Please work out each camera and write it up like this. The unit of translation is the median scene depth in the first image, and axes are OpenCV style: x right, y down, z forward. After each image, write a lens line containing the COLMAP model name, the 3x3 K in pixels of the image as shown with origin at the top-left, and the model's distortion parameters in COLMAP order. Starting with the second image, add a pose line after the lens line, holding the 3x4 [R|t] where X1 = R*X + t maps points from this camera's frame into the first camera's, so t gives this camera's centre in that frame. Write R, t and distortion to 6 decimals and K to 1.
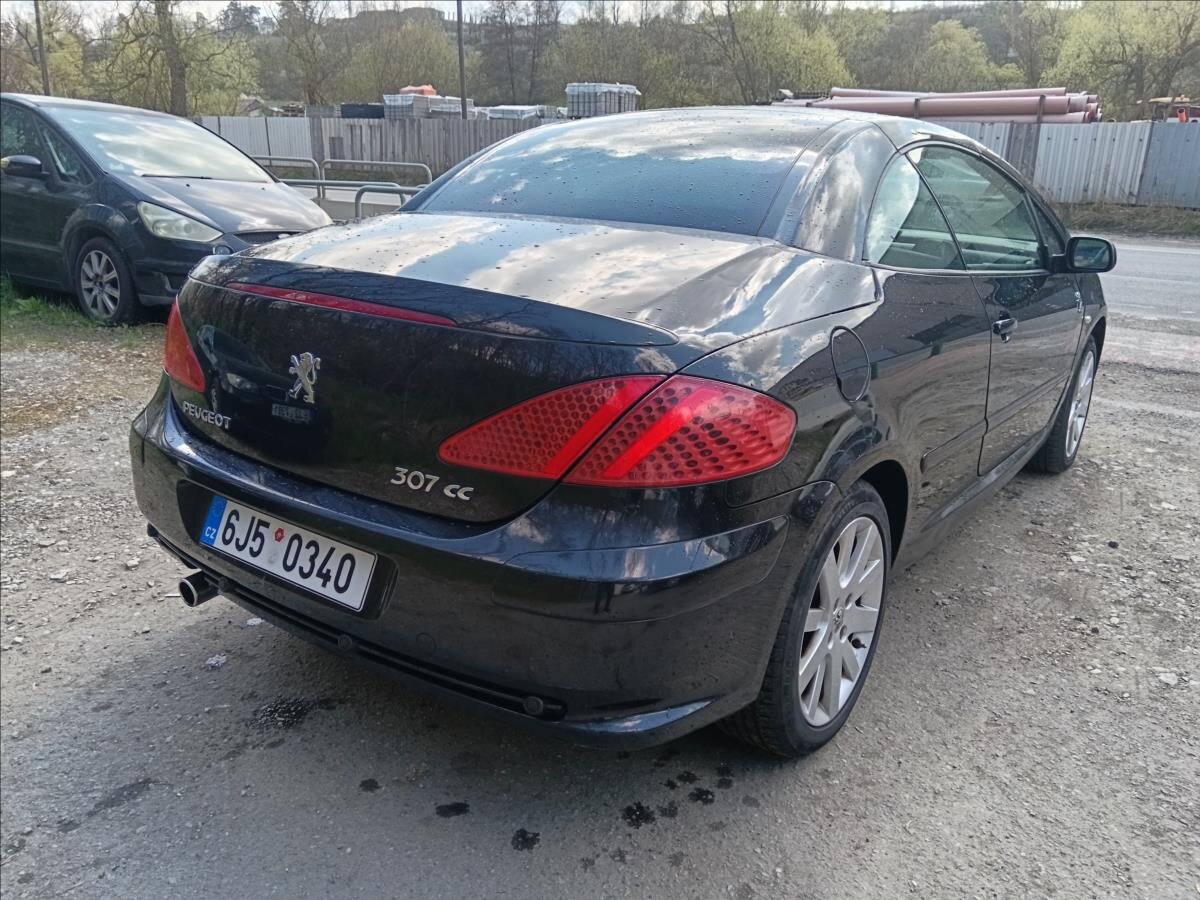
lens RADIAL K [[934.1, 0, 596.4], [0, 934.1, 461.1], [0, 0, 1]] dist [0.003345, -0.007848]
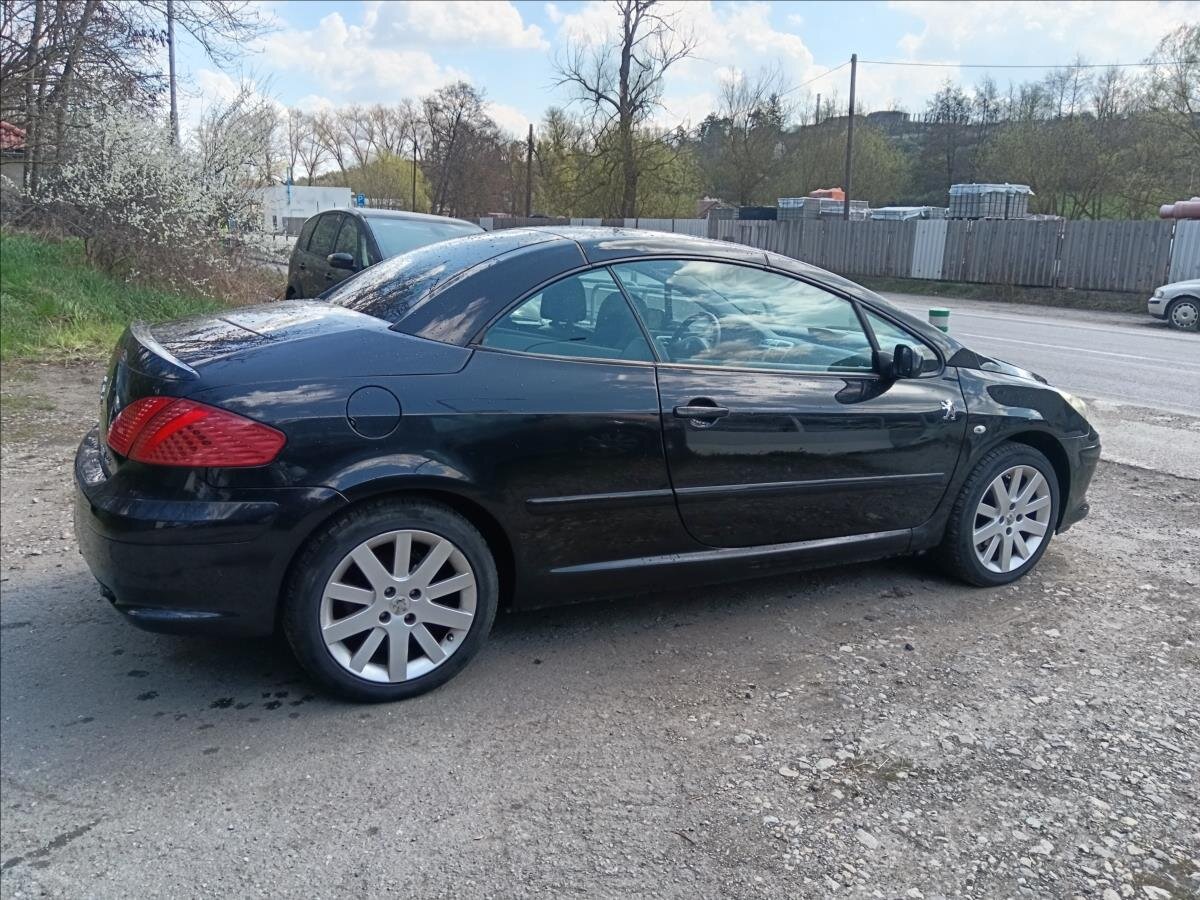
lens RADIAL K [[934.1, 0, 594.1], [0, 934.1, 458.8], [0, 0, 1]] dist [0.003345, -0.007848]
pose [[0.895467, 0.106047, -0.432312, 0.836549], [-0.148083, 0.986859, -0.064654, 0.006193], [0.419774, 0.121913, 0.899403, -0.088271]]
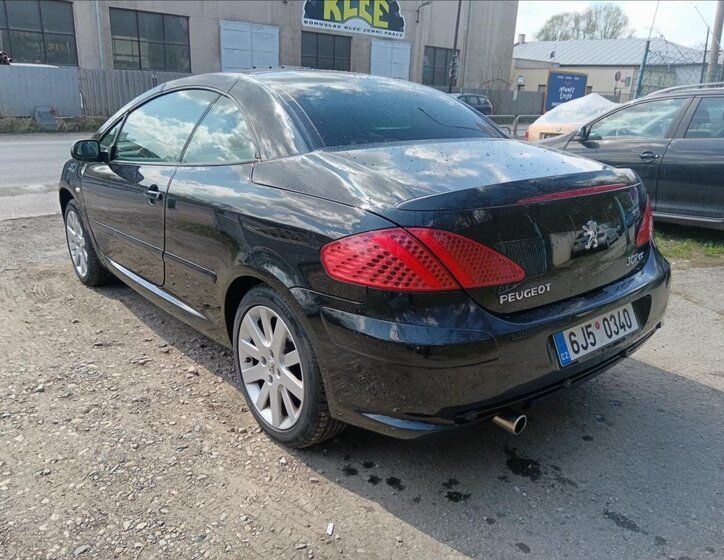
lens RADIAL K [[582.2, 0, 361.9], [0, 582.2, 275.2], [0, 0, 1]] dist [0.002320, -0.007366]
pose [[0.242601, -0.308109, 0.919899, -0.998654], [0.285136, 0.928990, 0.235956, -0.275474], [-0.927277, 0.205053, 0.313226, 0.735476]]
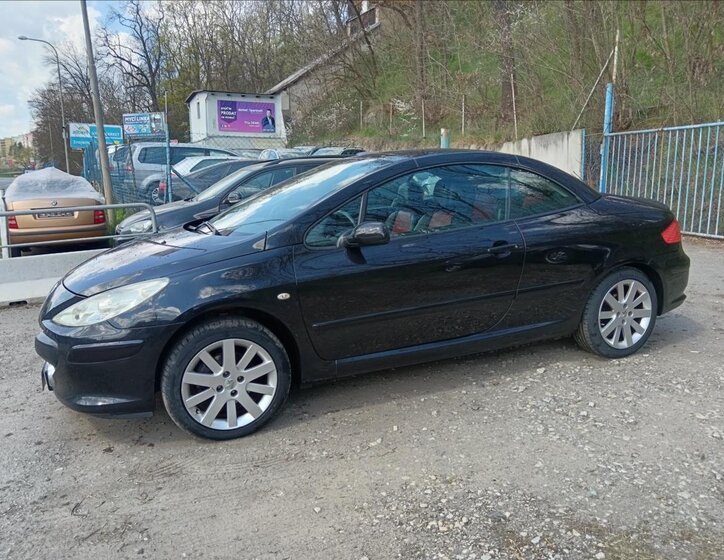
lens RADIAL K [[582.2, 0, 362.4], [0, 582.2, 277.5], [0, 0, 1]] dist [0.002320, -0.007366]
pose [[-0.863107, -0.106579, 0.493646, -0.451992], [0.146820, 0.882303, 0.447197, -0.826131], [-0.483208, 0.458456, -0.745874, 2.506338]]
